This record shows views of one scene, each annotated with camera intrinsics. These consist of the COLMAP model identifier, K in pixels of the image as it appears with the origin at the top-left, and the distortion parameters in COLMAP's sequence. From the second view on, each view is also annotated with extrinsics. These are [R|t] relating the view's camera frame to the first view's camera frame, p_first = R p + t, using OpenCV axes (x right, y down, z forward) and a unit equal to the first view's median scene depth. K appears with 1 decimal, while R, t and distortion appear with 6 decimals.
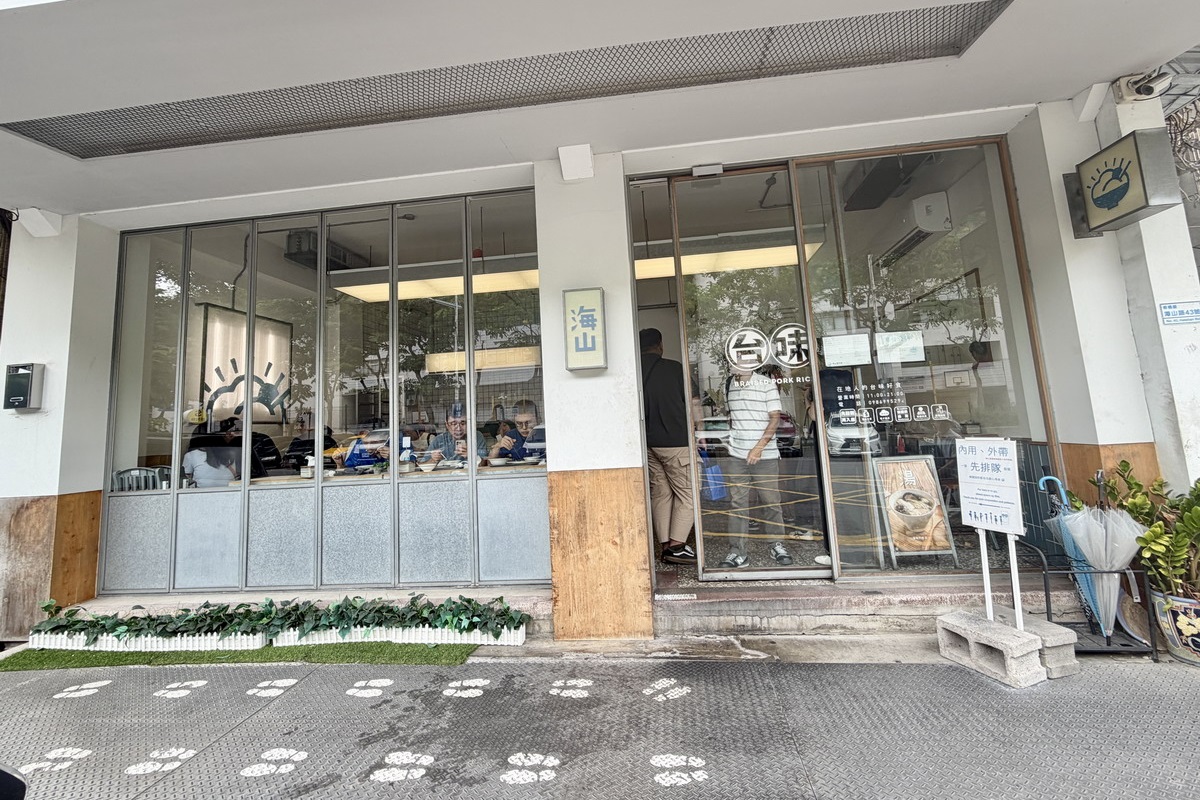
lens RADIAL K [[560.3, 0, 600.0], [0, 560.3, 400.0], [0, 0, 1]] dist [-0.000977, -0.000506]
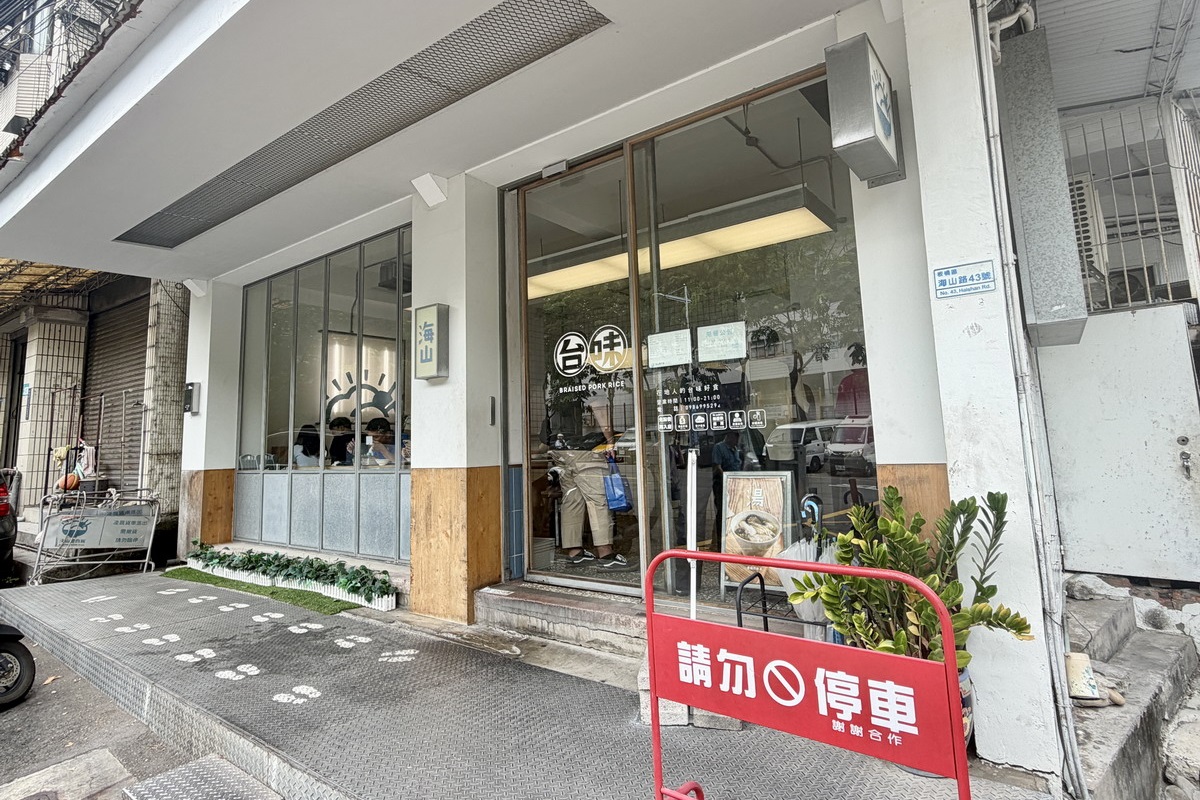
lens RADIAL K [[650.9, 0, 600.0], [0, 650.9, 400.0], [0, 0, 1]] dist [0.002931, 0.000614]
pose [[0.856001, -0.008855, -0.516898, 0.906376], [0.011173, 0.999937, 0.001372, -0.011096], [0.516853, -0.006950, 0.856046, 0.043187]]
